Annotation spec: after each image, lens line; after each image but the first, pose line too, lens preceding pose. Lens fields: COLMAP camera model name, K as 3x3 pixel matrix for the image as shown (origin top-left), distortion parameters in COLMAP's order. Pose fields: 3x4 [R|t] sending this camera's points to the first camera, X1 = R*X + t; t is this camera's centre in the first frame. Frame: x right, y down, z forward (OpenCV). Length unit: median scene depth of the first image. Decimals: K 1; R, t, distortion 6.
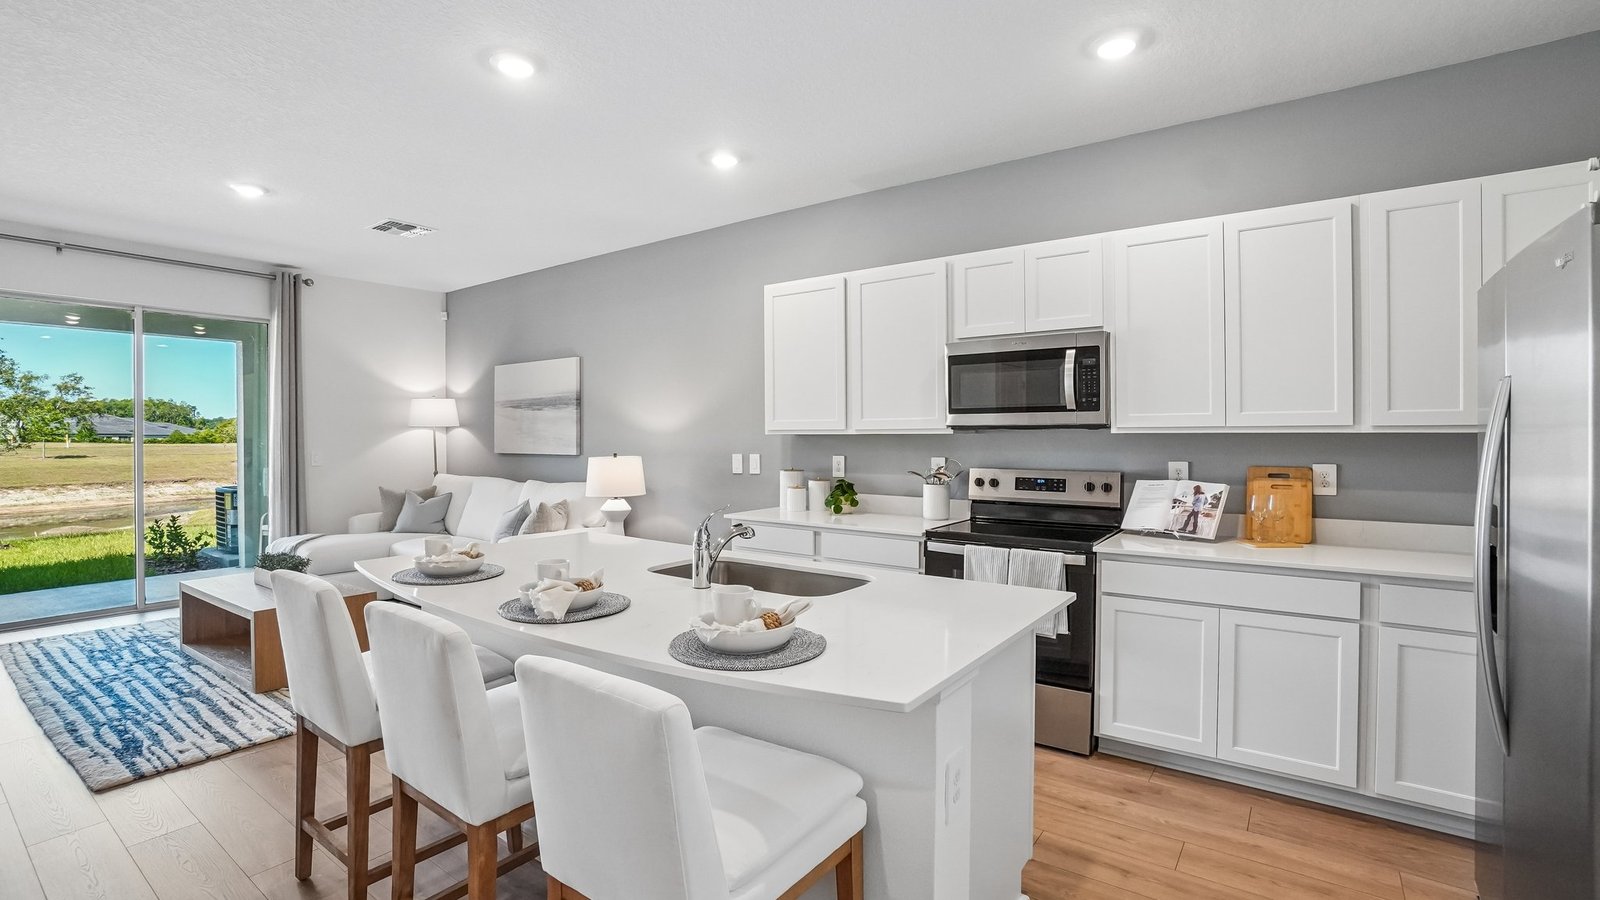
lens RADIAL K [[712.5, 0, 802.7], [0, 712.5, 440.6], [0, 0, 1]] dist [-0.056901, 0.020177]
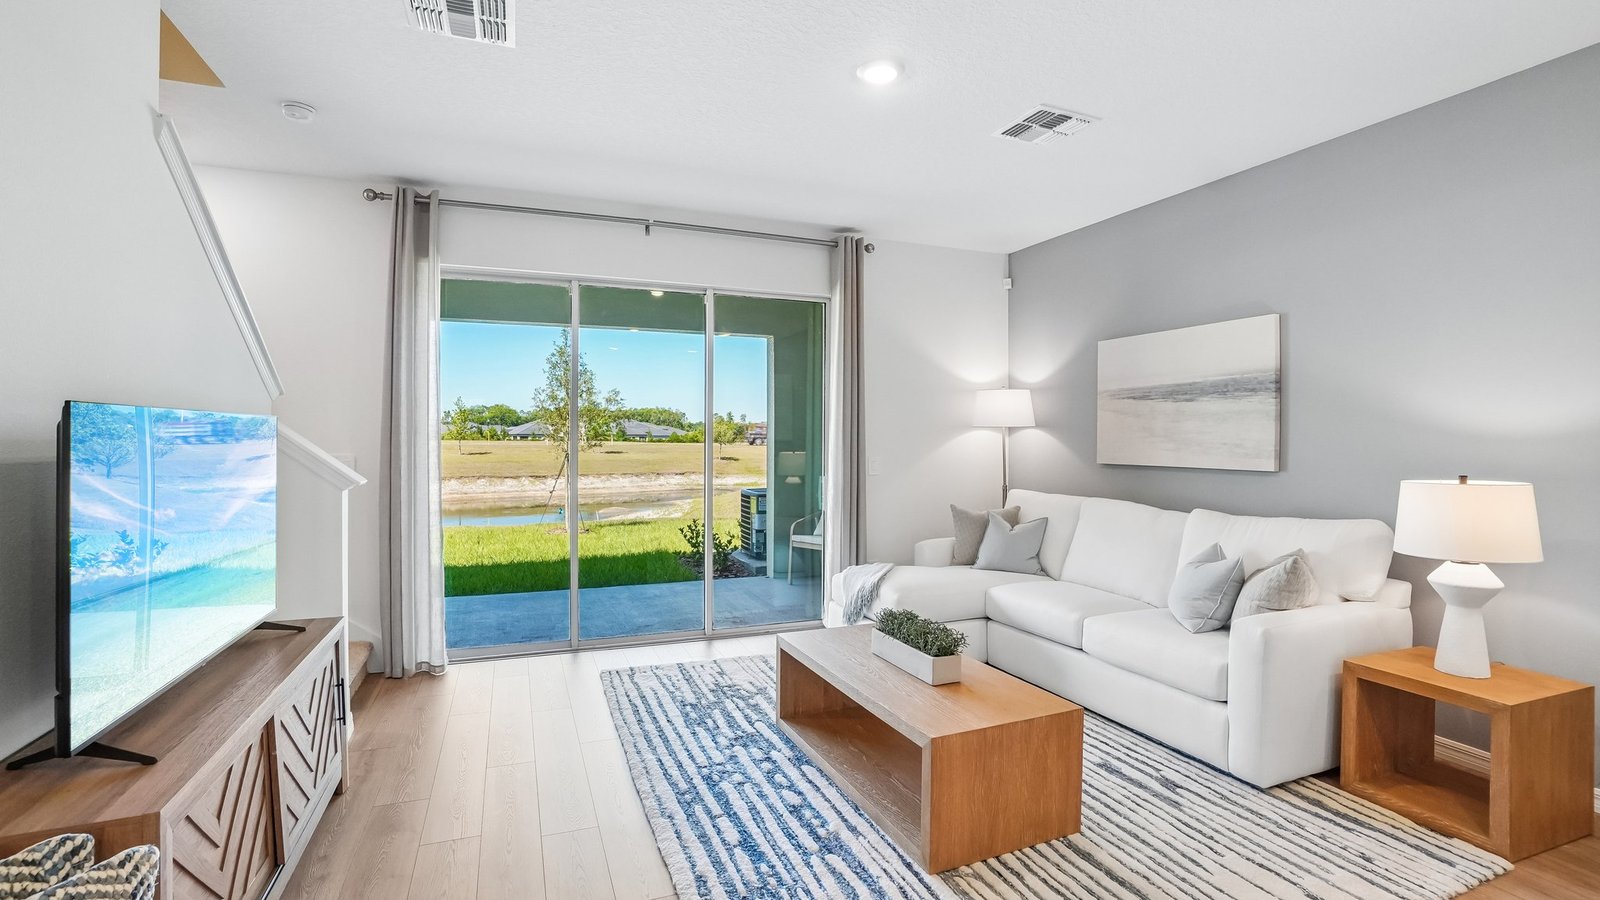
lens RADIAL K [[712.5, 0, 802.7], [0, 712.5, 440.6], [0, 0, 1]] dist [-0.056901, 0.020177]
pose [[0.850751, 0.007480, -0.525516, -0.341493], [-0.009549, 0.999954, -0.001226, -0.001934], [0.525483, 0.006061, 0.850783, 0.256865]]
